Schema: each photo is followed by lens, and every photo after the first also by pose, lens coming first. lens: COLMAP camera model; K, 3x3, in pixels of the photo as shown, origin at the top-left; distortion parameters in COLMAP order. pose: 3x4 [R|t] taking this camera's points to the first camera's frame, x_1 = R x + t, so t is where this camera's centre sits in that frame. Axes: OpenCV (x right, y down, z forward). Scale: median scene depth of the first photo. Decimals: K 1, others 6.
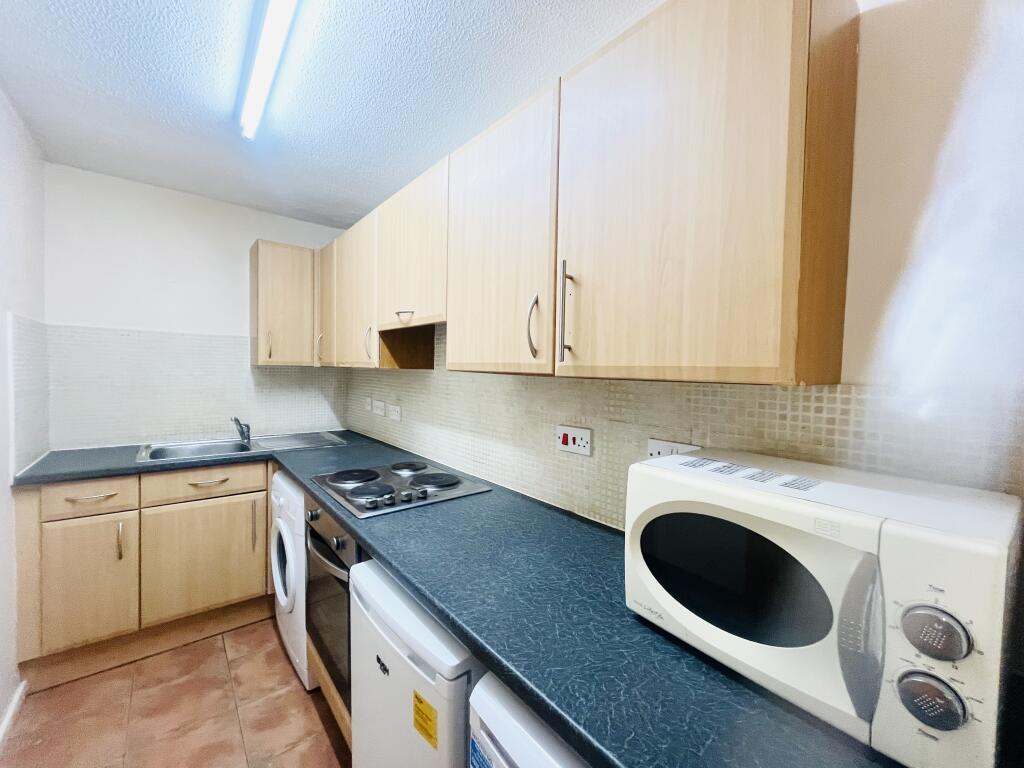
lens RADIAL K [[409.8, 0, 511.2], [0, 409.8, 383.2], [0, 0, 1]] dist [0.000143, -0.008482]
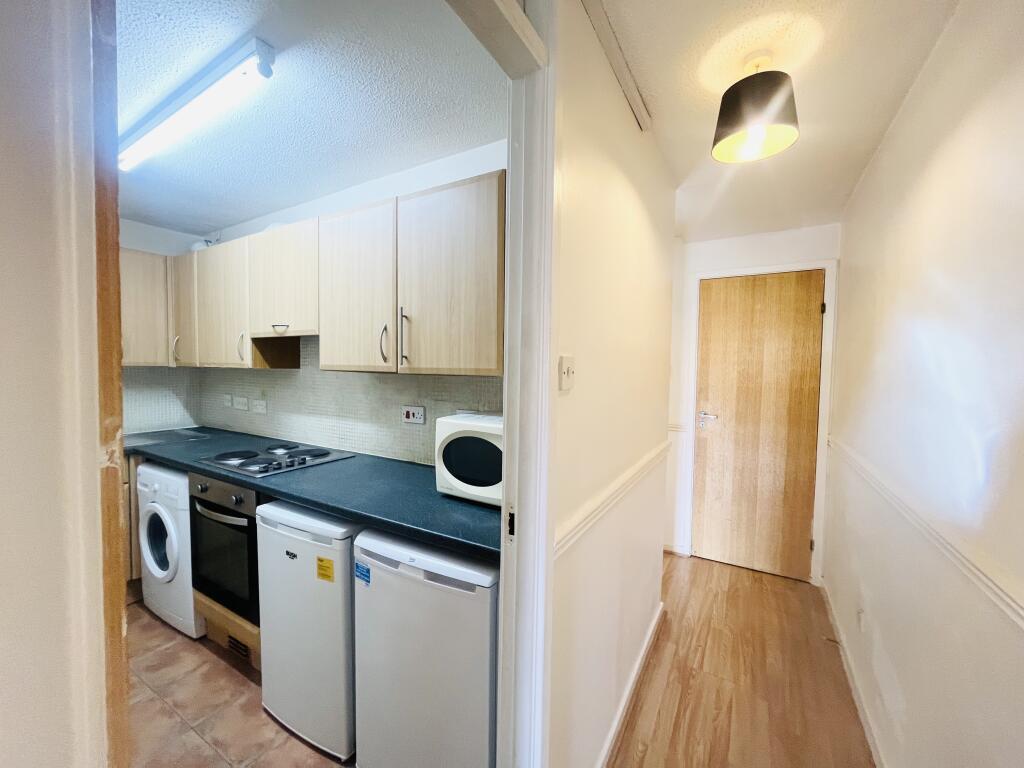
lens RADIAL K [[409.8, 0, 511.2], [0, 409.8, 383.2], [0, 0, 1]] dist [0.000143, -0.008482]
pose [[0.938480, -0.022682, 0.344587, -0.027662], [0.018501, 0.999710, 0.015416, 0.004009], [-0.344836, -0.008092, 0.938628, -0.540594]]
